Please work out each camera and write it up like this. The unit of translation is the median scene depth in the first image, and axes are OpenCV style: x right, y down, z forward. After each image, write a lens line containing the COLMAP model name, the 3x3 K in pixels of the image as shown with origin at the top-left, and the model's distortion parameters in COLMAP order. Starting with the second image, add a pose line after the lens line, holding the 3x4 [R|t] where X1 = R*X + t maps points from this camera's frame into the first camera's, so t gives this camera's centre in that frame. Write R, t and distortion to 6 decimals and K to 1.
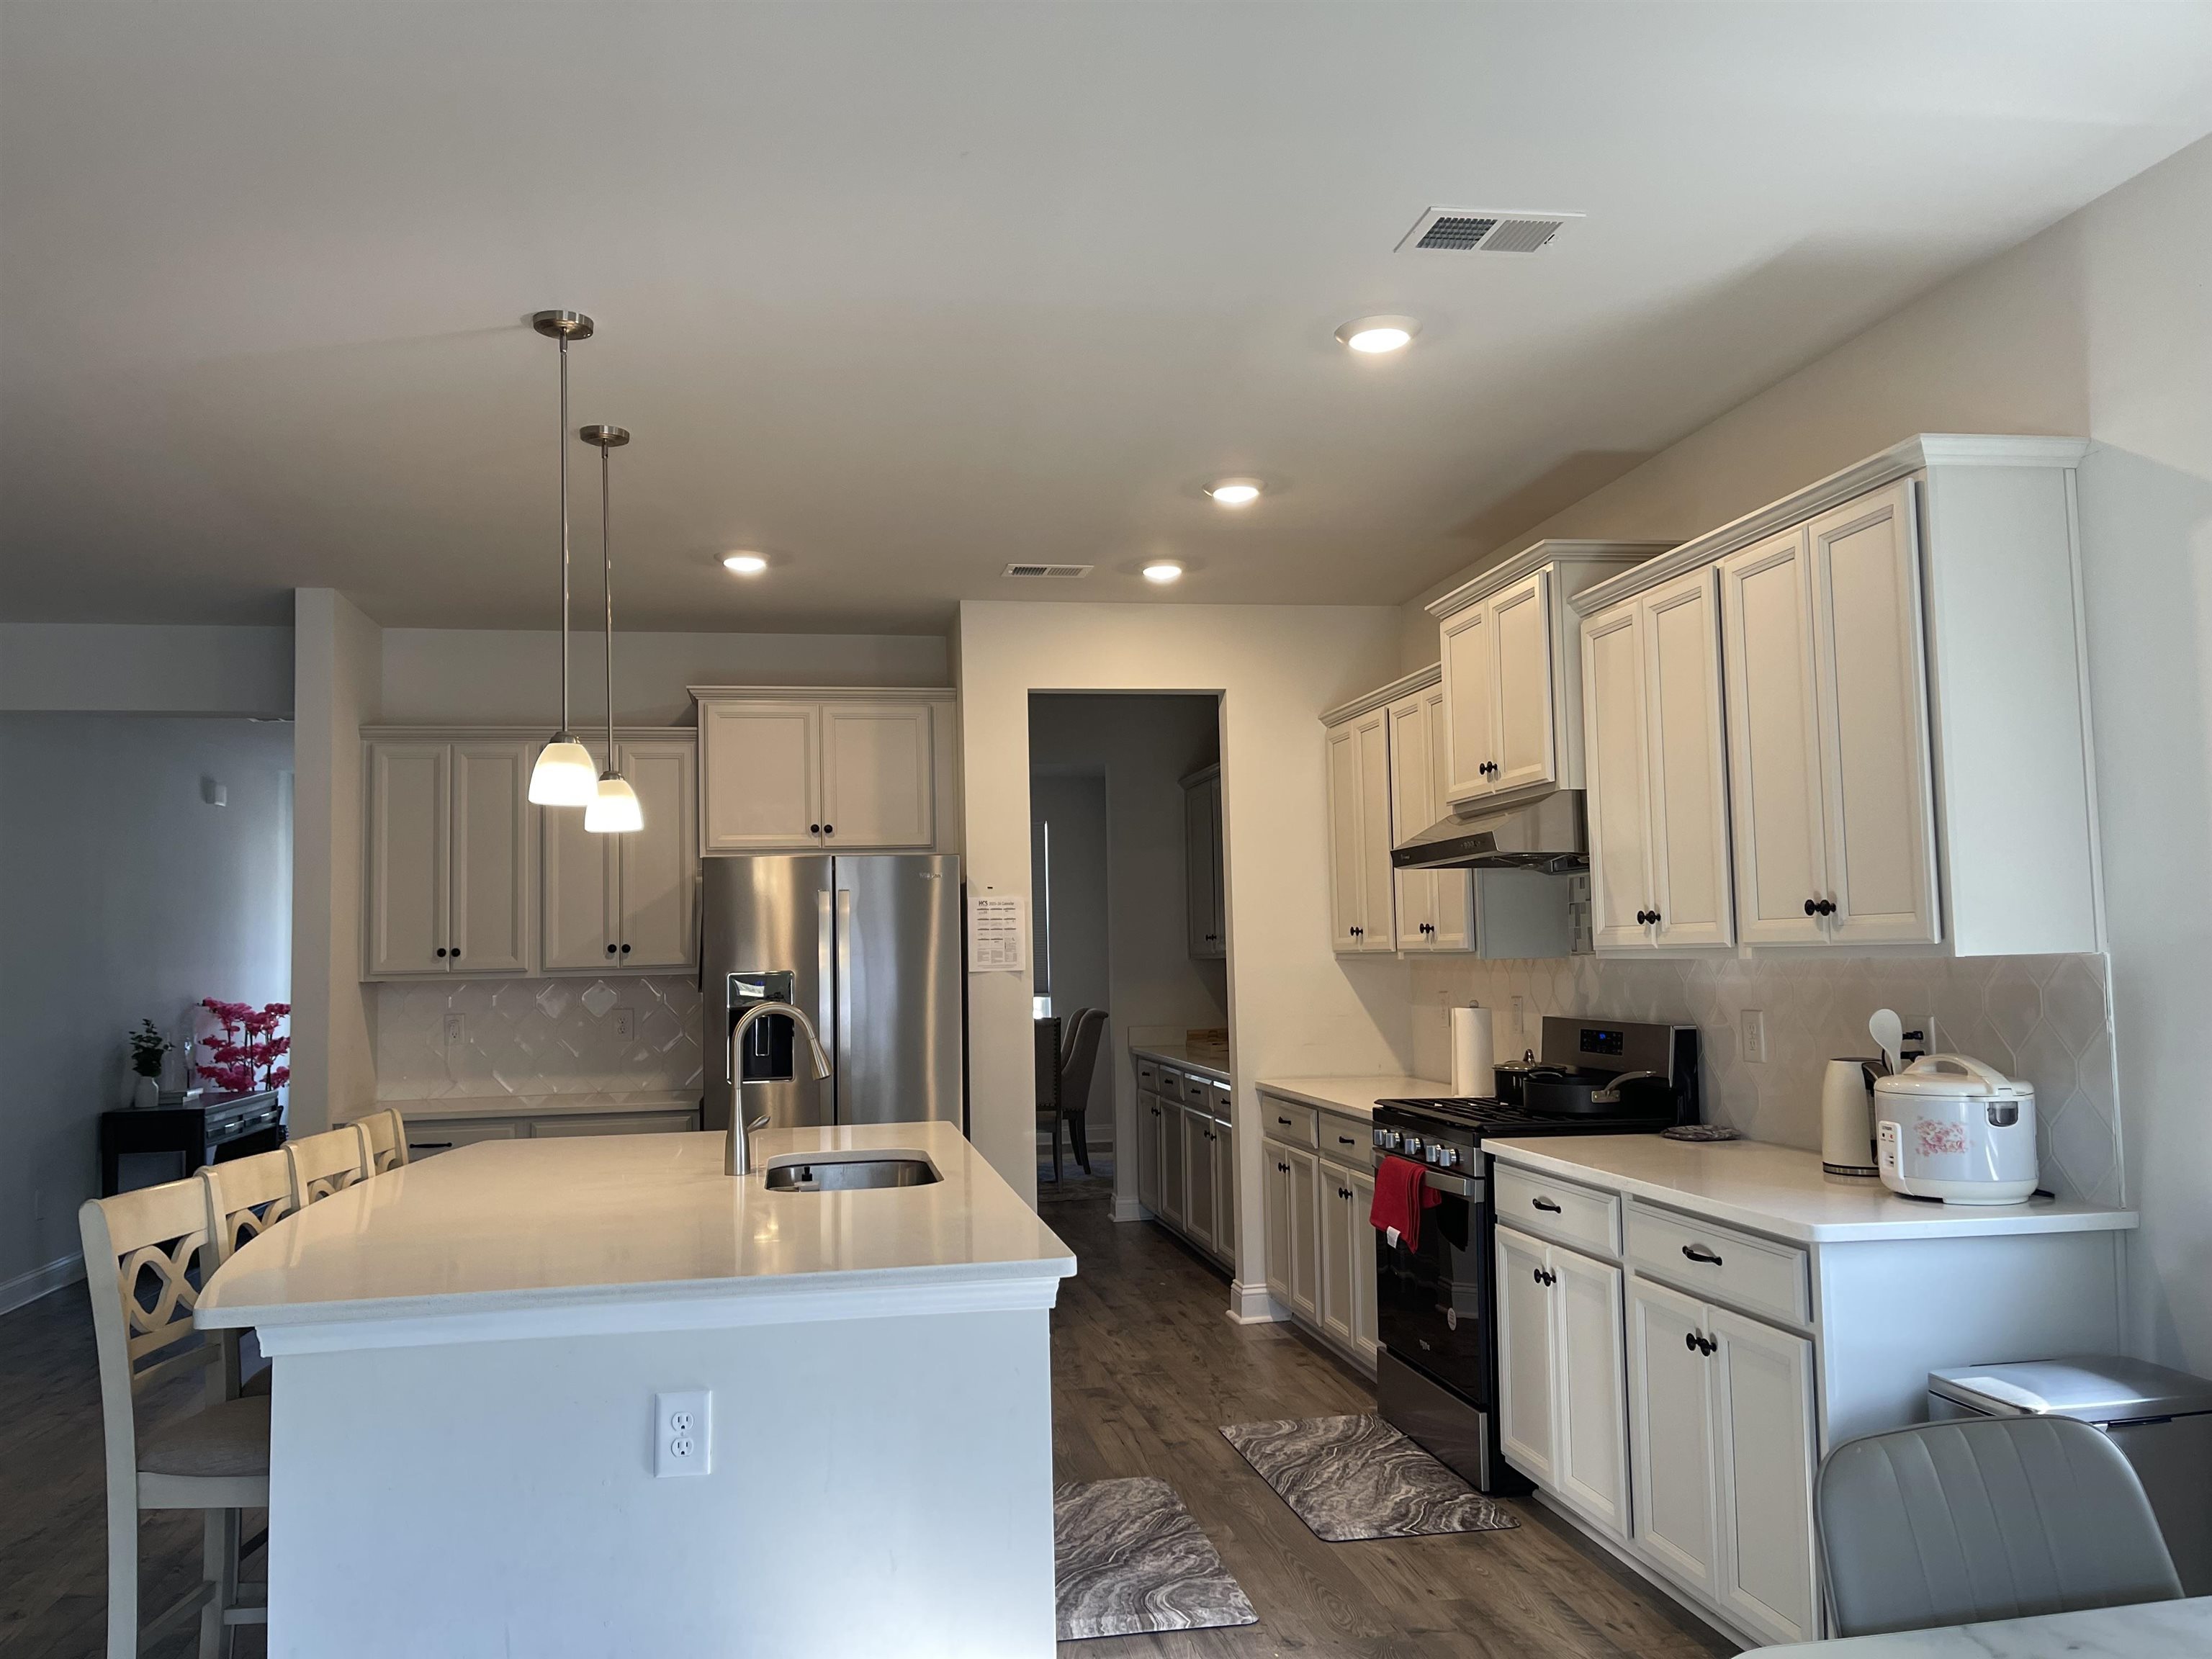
lens RADIAL K [[1660.4, 0, 1106.0], [0, 1660.4, 829.5], [0, 0, 1]] dist [0.059706, -0.093649]
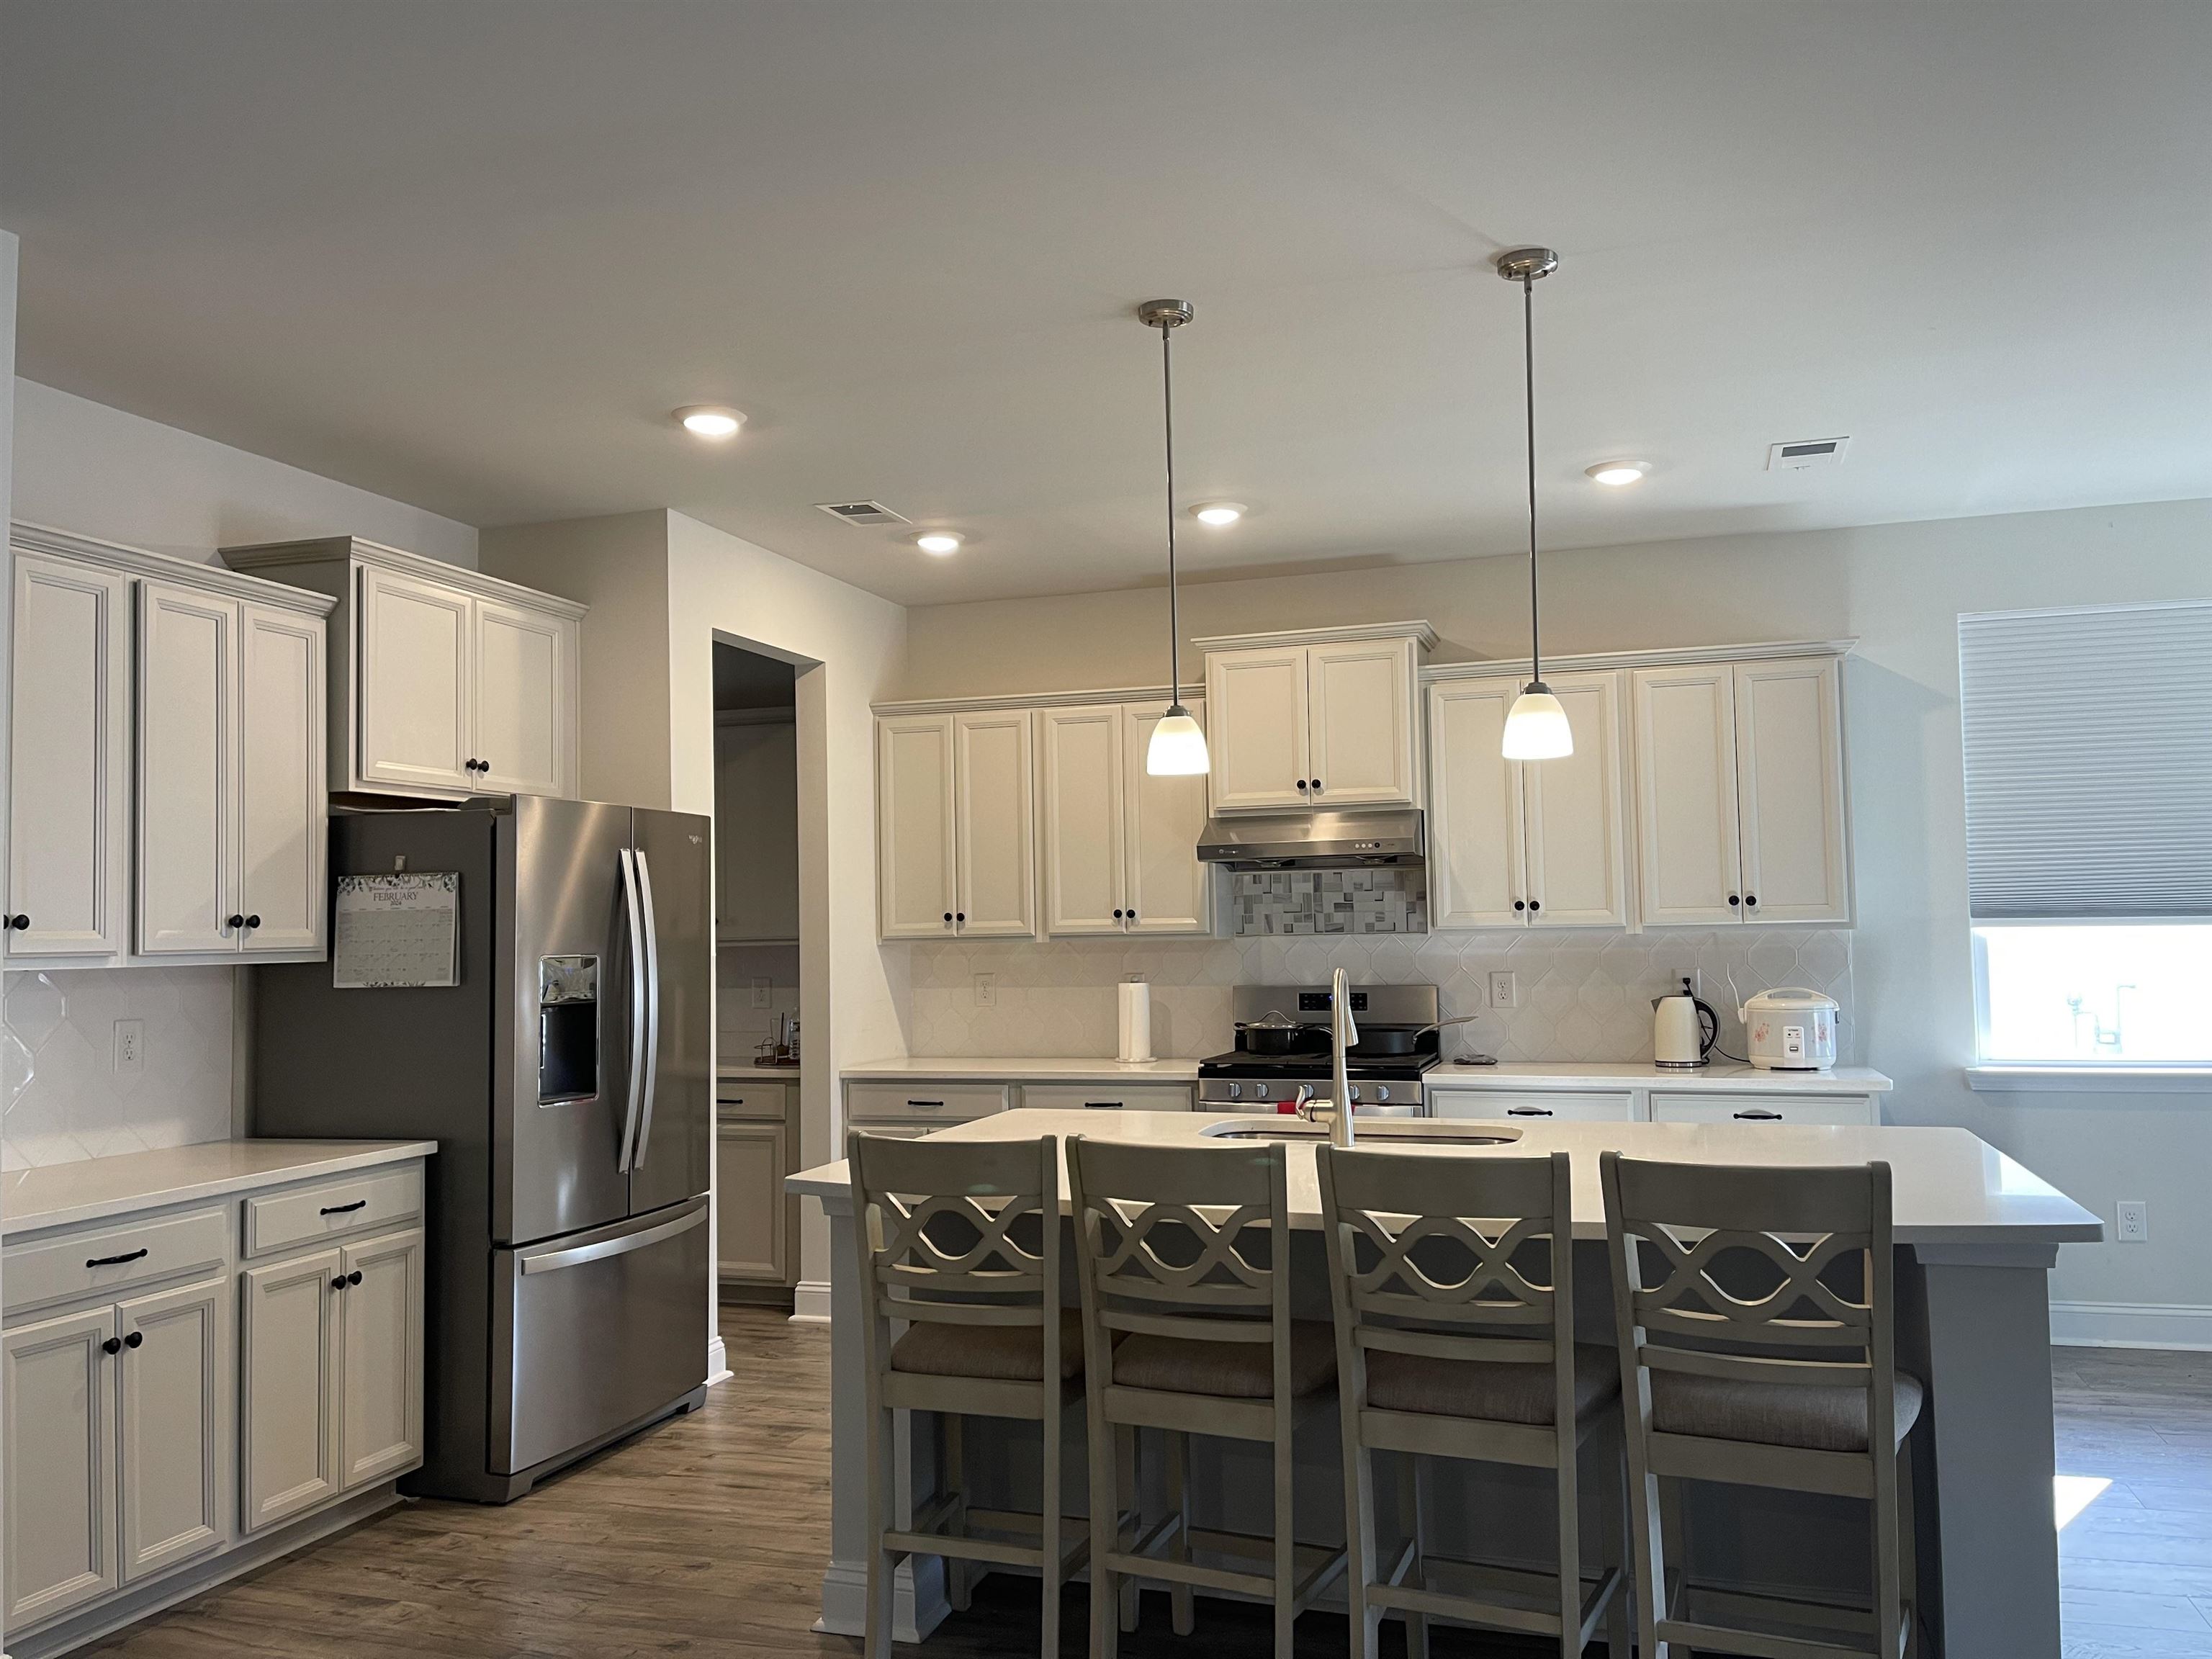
lens RADIAL K [[1660.4, 0, 1106.0], [0, 1660.4, 829.5], [0, 0, 1]] dist [0.059706, -0.093649]
pose [[0.477088, 0.066807, 0.876312, -1.019834], [-0.058255, 0.997318, -0.044316, 0.066715], [-0.876922, -0.029907, 0.479700, 0.593106]]
